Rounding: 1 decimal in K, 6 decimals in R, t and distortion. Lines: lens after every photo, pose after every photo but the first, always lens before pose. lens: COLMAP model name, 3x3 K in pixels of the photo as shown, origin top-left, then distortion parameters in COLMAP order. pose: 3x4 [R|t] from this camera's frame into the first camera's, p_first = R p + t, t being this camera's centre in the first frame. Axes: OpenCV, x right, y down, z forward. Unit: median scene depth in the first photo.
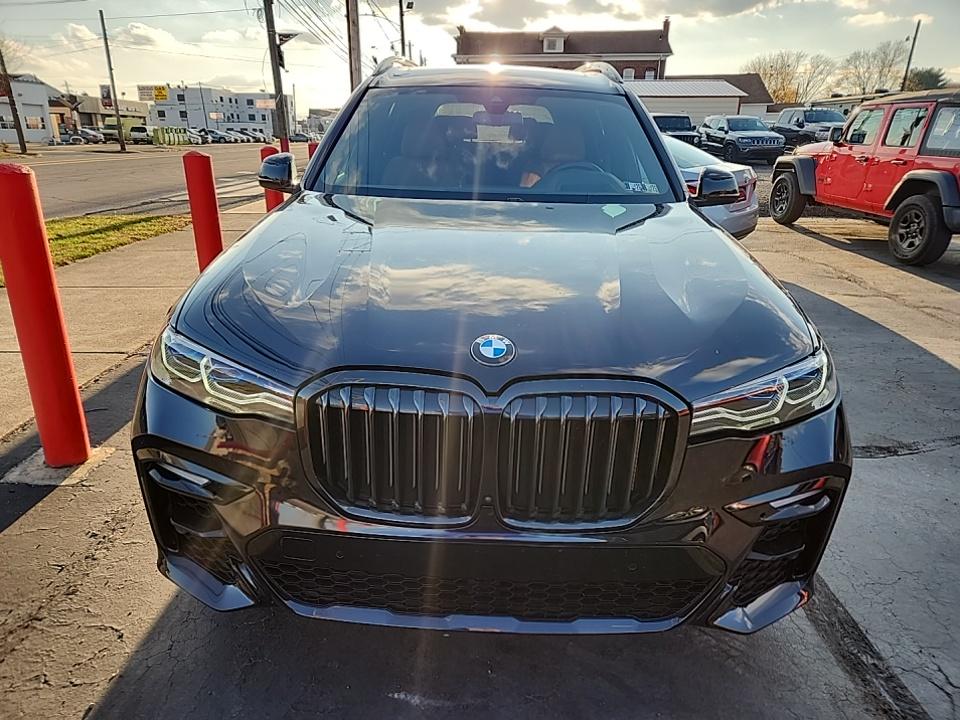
lens RADIAL K [[634.8, 0, 464.6], [0, 634.8, 361.5], [0, 0, 1]] dist [0.055897, -0.045350]
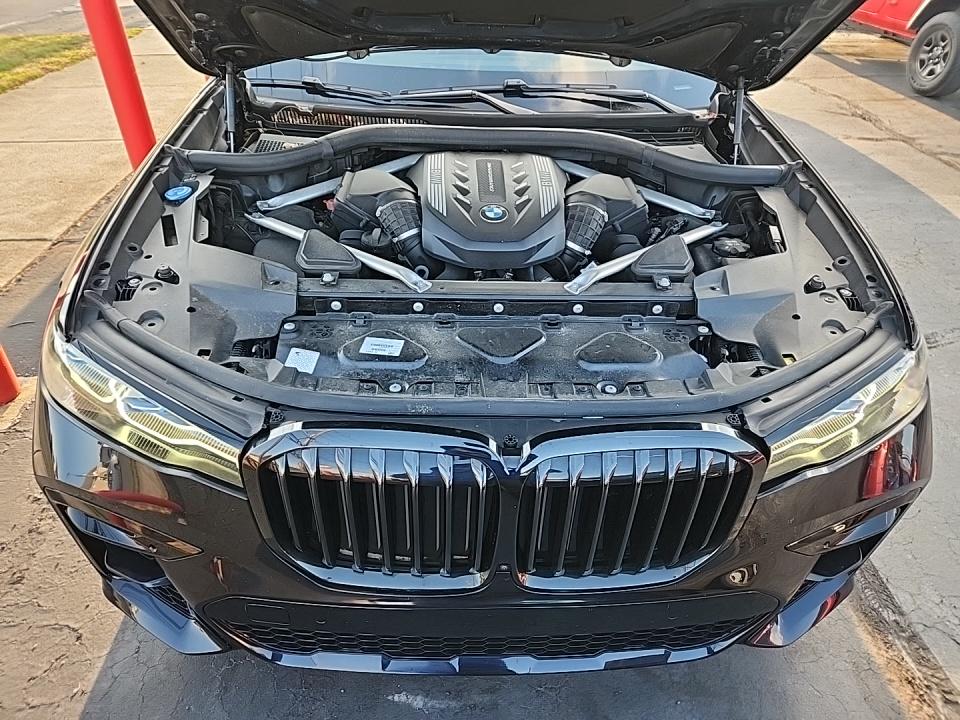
lens RADIAL K [[651.4, 0, 480.0], [0, 651.4, 360.0], [0, 0, 1]] dist [0.003882, -0.000104]
pose [[0.998001, -0.033521, 0.053576, -0.018544], [0.018573, 0.965878, 0.258332, -0.157253], [-0.060408, -0.256820, 0.964569, 0.191923]]
